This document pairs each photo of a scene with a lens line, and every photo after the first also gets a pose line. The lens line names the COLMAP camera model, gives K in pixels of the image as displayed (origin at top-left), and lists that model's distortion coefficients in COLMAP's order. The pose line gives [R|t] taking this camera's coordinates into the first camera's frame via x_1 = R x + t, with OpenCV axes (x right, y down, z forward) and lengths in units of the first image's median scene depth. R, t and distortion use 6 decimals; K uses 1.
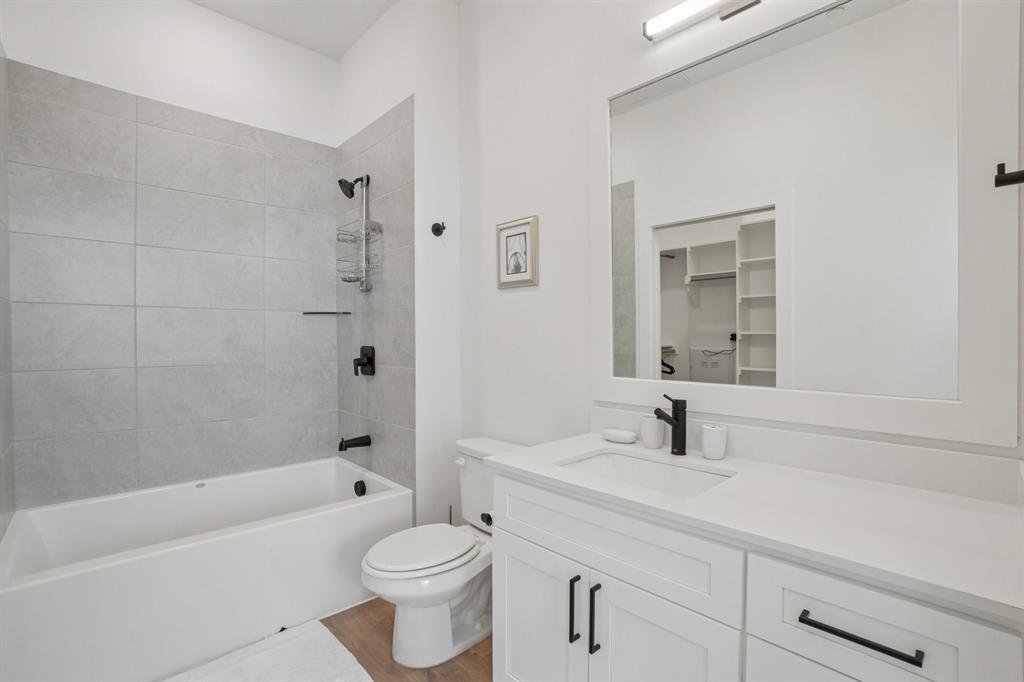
lens RADIAL K [[501.4, 0, 466.0], [0, 501.4, 340.9], [0, 0, 1]] dist [-0.002457, 0.021275]
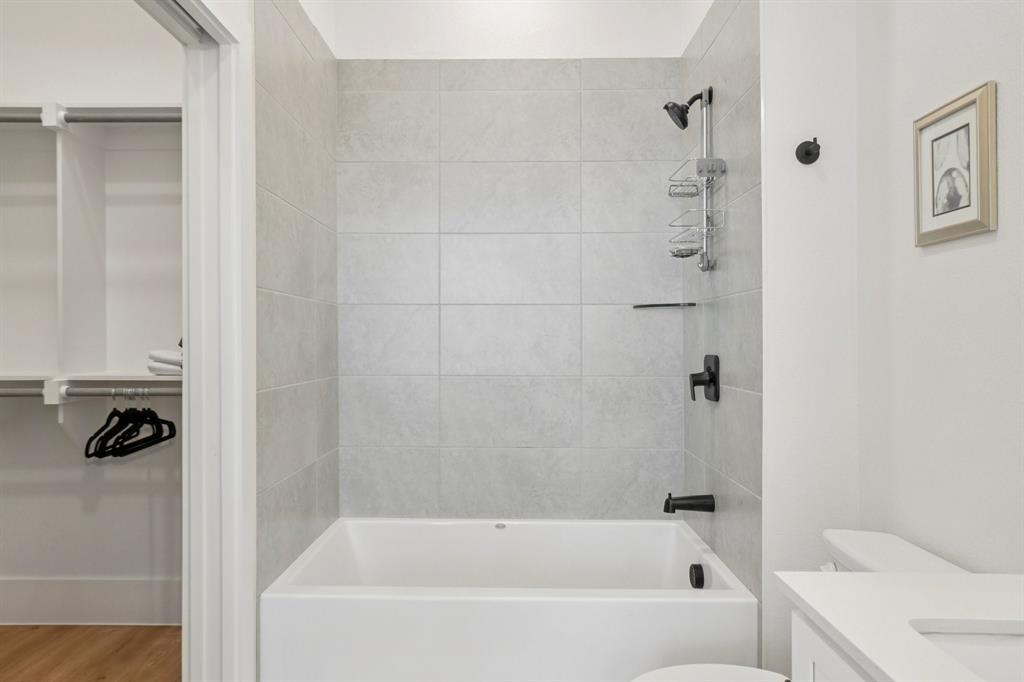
lens RADIAL K [[691.8, 0, 512.0], [0, 691.8, 341.0], [0, 0, 1]] dist [0.048018, 0.002551]
pose [[0.753530, 0.001872, -0.657411, 0.207222], [-0.008206, 0.999945, -0.006559, 0.000502], [0.657363, 0.010337, 0.753503, 0.174680]]
